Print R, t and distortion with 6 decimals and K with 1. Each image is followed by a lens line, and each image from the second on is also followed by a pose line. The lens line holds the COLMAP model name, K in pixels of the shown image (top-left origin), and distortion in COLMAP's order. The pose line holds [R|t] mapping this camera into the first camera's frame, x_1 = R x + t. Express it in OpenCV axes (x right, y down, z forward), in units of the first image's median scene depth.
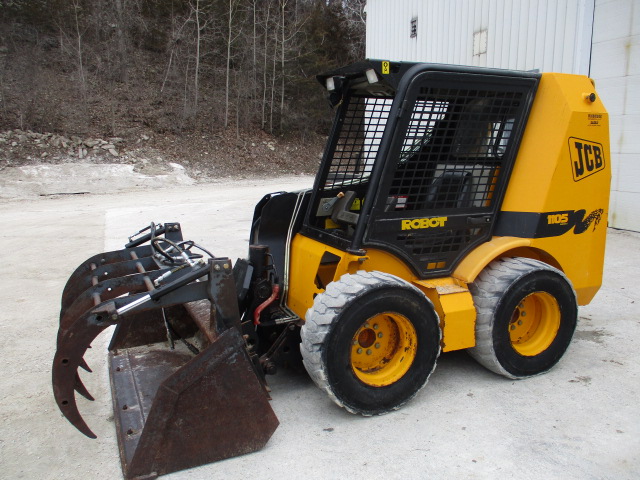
lens RADIAL K [[540.2, 0, 320.0], [0, 540.2, 238.8], [0, 0, 1]] dist [-0.044123, 0.008408]
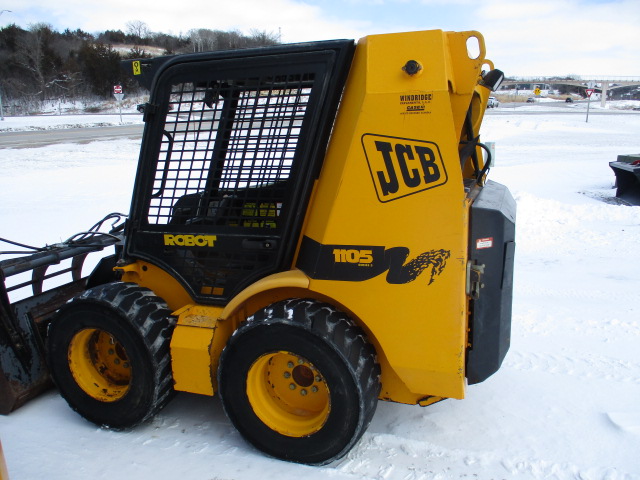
lens RADIAL K [[540.2, 0, 325.3], [0, 540.2, 240.2], [0, 0, 1]] dist [-0.044123, 0.008408]
pose [[0.725151, 0.114822, -0.678949, 0.874237], [-0.083026, 0.993385, 0.079323, -0.108062], [0.683567, -0.001151, 0.729887, 0.478799]]
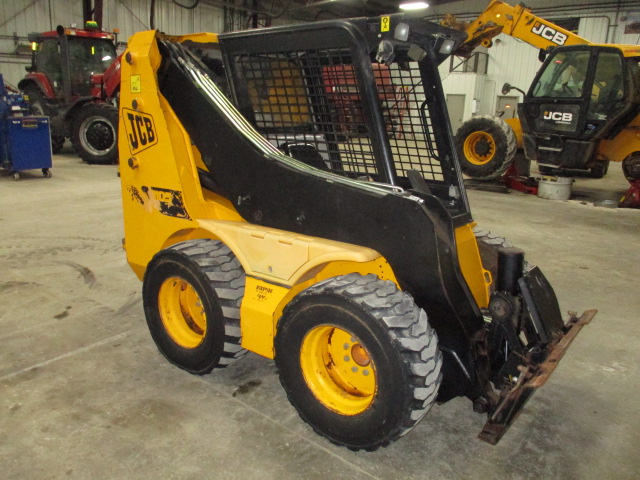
lens RADIAL K [[540.2, 0, 314.5], [0, 540.2, 239.0], [0, 0, 1]] dist [-0.044123, 0.008408]
pose [[0.462417, 0.216229, -0.859893, 1.475599], [-0.143241, 0.975287, 0.168217, -0.168225], [0.875016, 0.045385, 0.481962, 0.829955]]
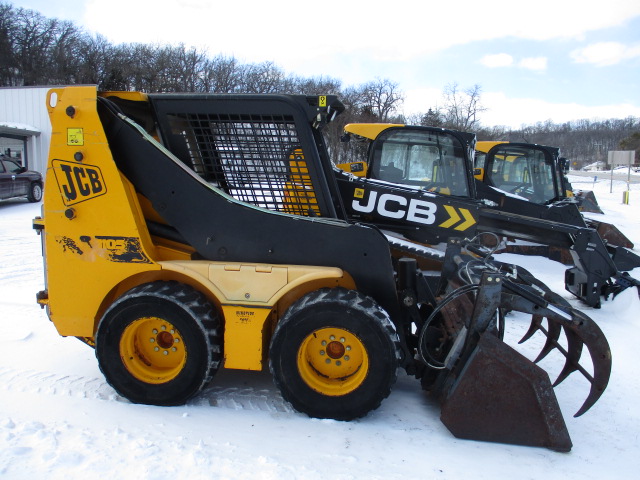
lens RADIAL K [[540.2, 0, 303.7], [0, 540.2, 247.2], [0, 0, 1]] dist [-0.044123, 0.008408]
pose [[0.858325, 0.106416, -0.501949, 1.323401], [-0.101341, 0.994146, 0.037473, -0.112555], [0.502998, 0.018704, 0.864085, 0.391194]]
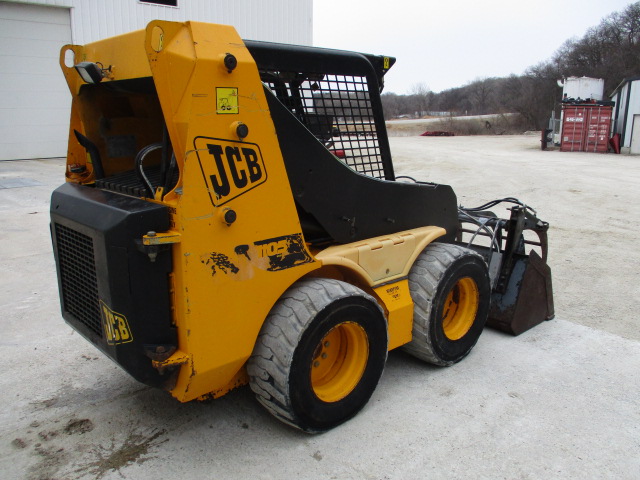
lens RADIAL K [[540.2, 0, 323.8], [0, 540.2, 237.2], [0, 0, 1]] dist [-0.044123, 0.008408]
pose [[0.940867, -0.068391, 0.331800, 0.384515], [0.040933, 0.995185, 0.089057, -0.122607], [-0.336293, -0.070209, 0.939137, 0.359520]]
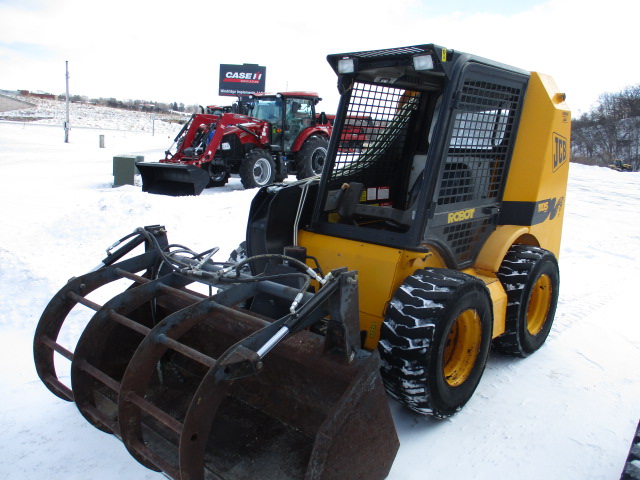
lens RADIAL K [[540.2, 0, 334.2], [0, 540.2, 237.7], [0, 0, 1]] dist [-0.044123, 0.008408]
pose [[0.905355, -0.053316, 0.421295, -0.409794], [0.040678, 0.998413, 0.038934, -0.033991], [-0.422702, -0.018112, 0.906088, 0.181956]]
